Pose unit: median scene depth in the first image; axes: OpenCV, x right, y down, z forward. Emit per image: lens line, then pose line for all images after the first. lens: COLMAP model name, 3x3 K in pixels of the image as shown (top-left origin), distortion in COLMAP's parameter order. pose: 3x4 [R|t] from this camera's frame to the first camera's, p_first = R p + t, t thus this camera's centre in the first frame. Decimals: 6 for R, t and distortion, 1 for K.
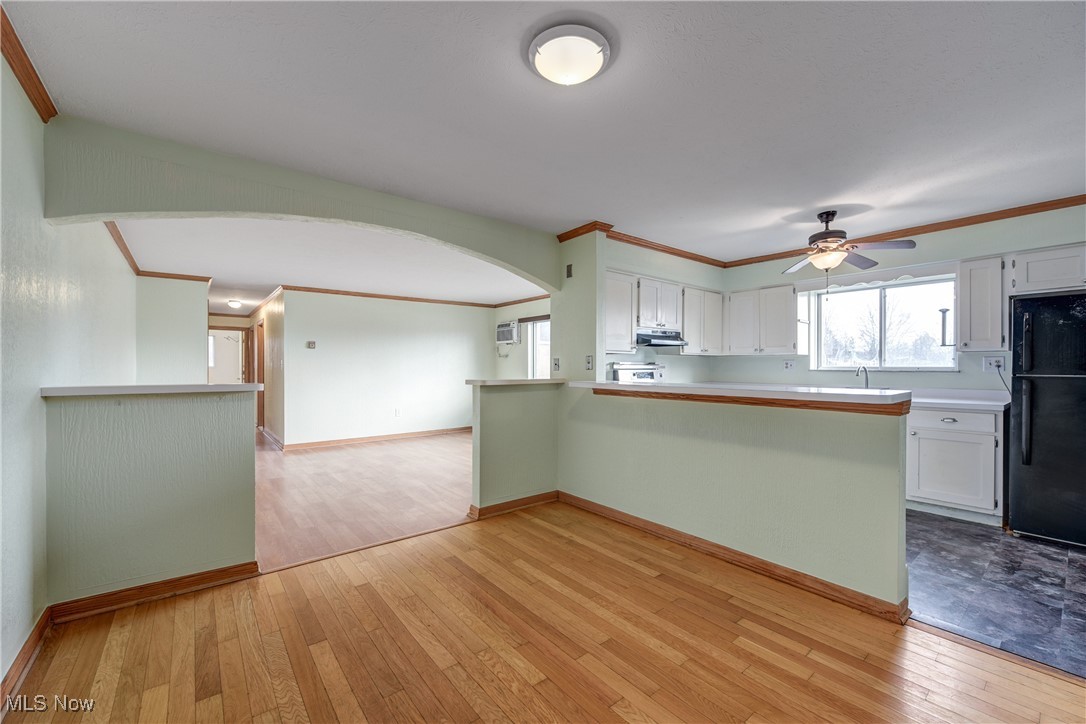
lens RADIAL K [[434.0, 0, 536.8], [0, 434.0, 366.8], [0, 0, 1]] dist [-0.003342, 0.000113]
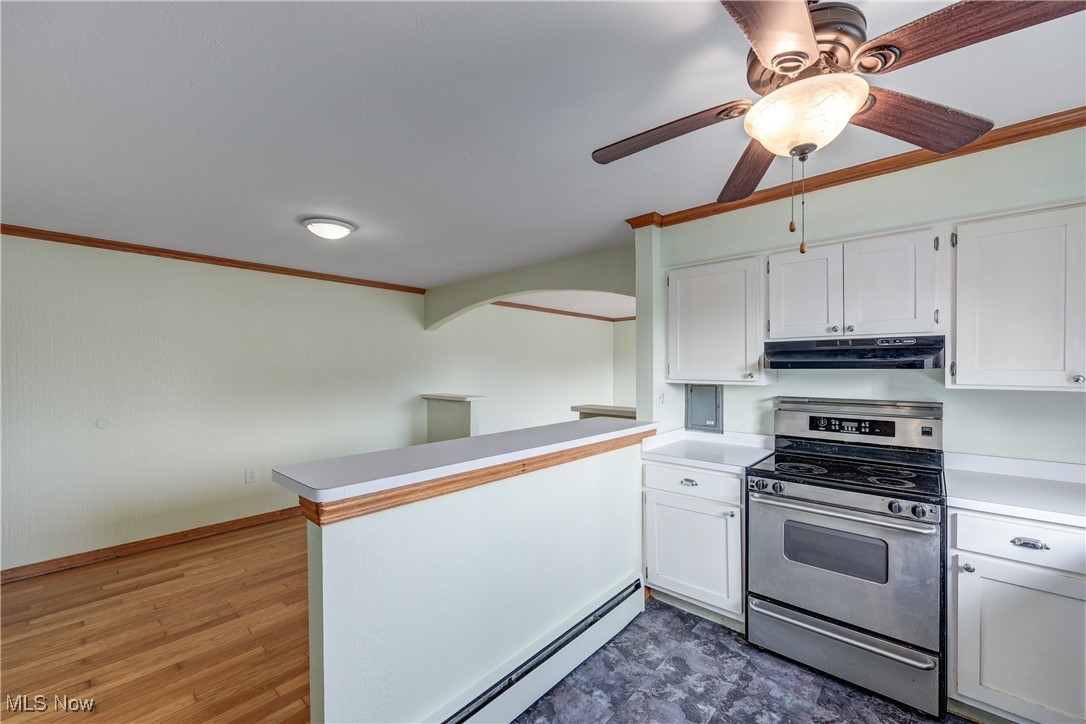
lens RADIAL K [[434.0, 0, 540.4], [0, 434.0, 360.4], [0, 0, 1]] dist [-0.003342, 0.000113]
pose [[0.156177, -0.015974, -0.987600, 1.213280], [-0.002185, 0.999861, -0.016518, -0.085807], [0.987727, 0.004738, 0.156120, 0.973743]]
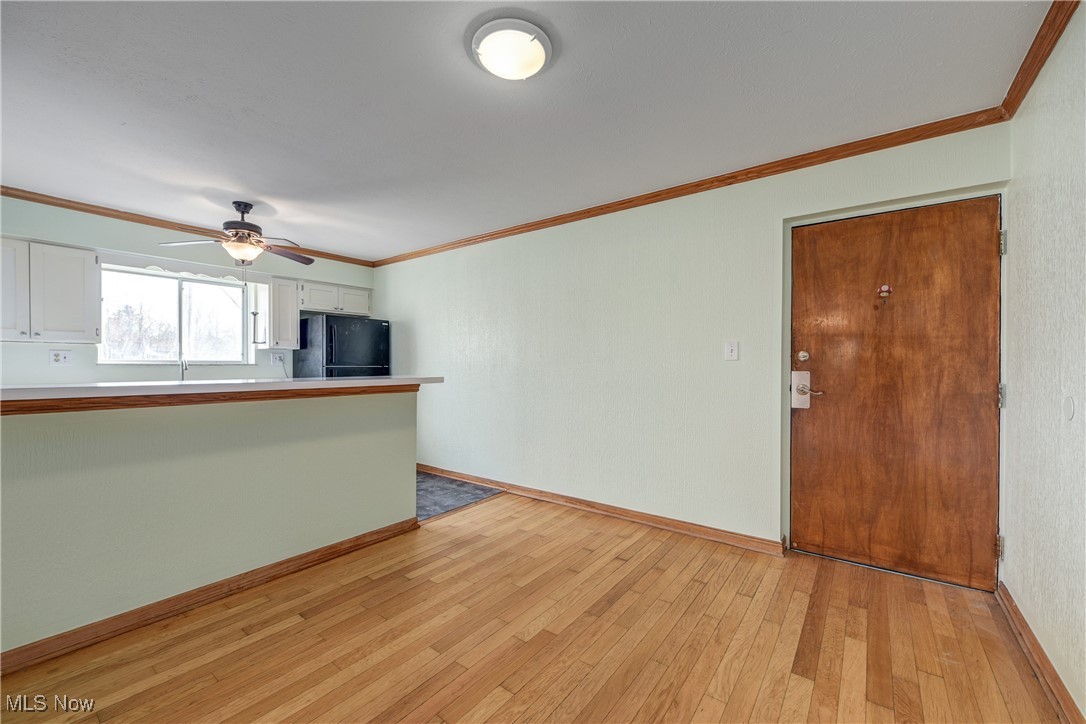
lens RADIAL K [[434.0, 0, 548.5], [0, 434.0, 365.1], [0, 0, 1]] dist [-0.003342, 0.000113]
pose [[-0.252701, -0.004043, 0.967536, -0.590406], [0.000003, 0.999991, 0.004179, 0.011369], [-0.967544, 0.001059, -0.252699, 0.734950]]
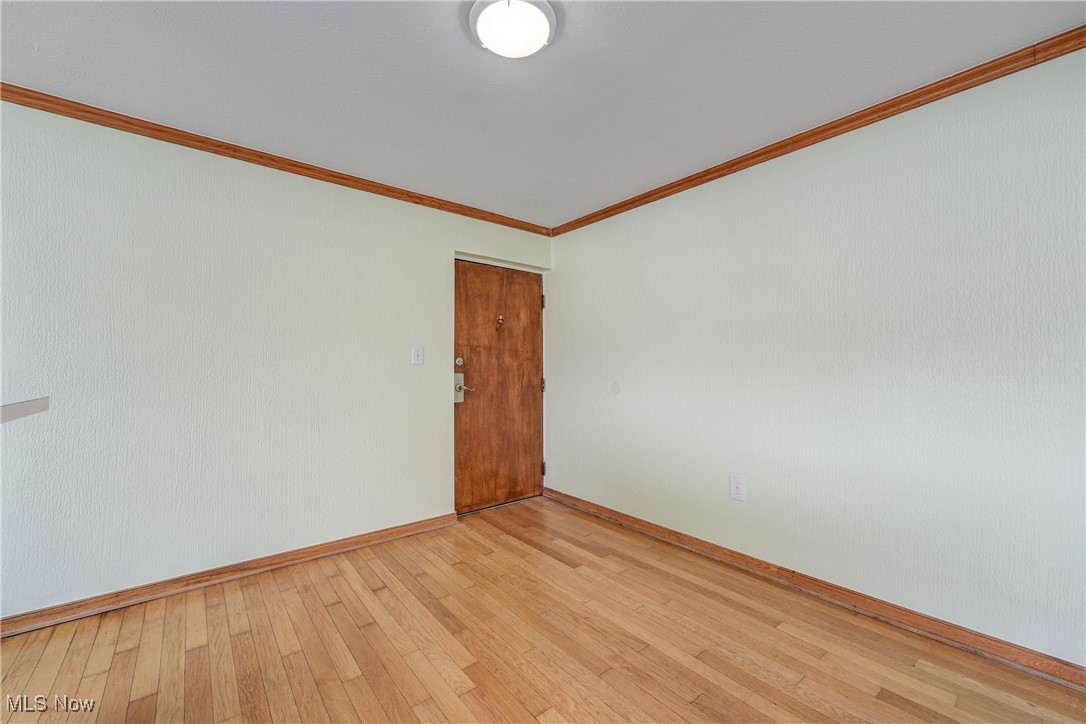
lens RADIAL K [[434.0, 0, 543.4], [0, 434.0, 366.3], [0, 0, 1]] dist [-0.003342, 0.000113]
pose [[-0.999974, -0.000594, -0.007167, 0.010093], [-0.000567, 0.999993, -0.003784, 0.013245], [0.007169, -0.003780, -0.999967, 1.209687]]
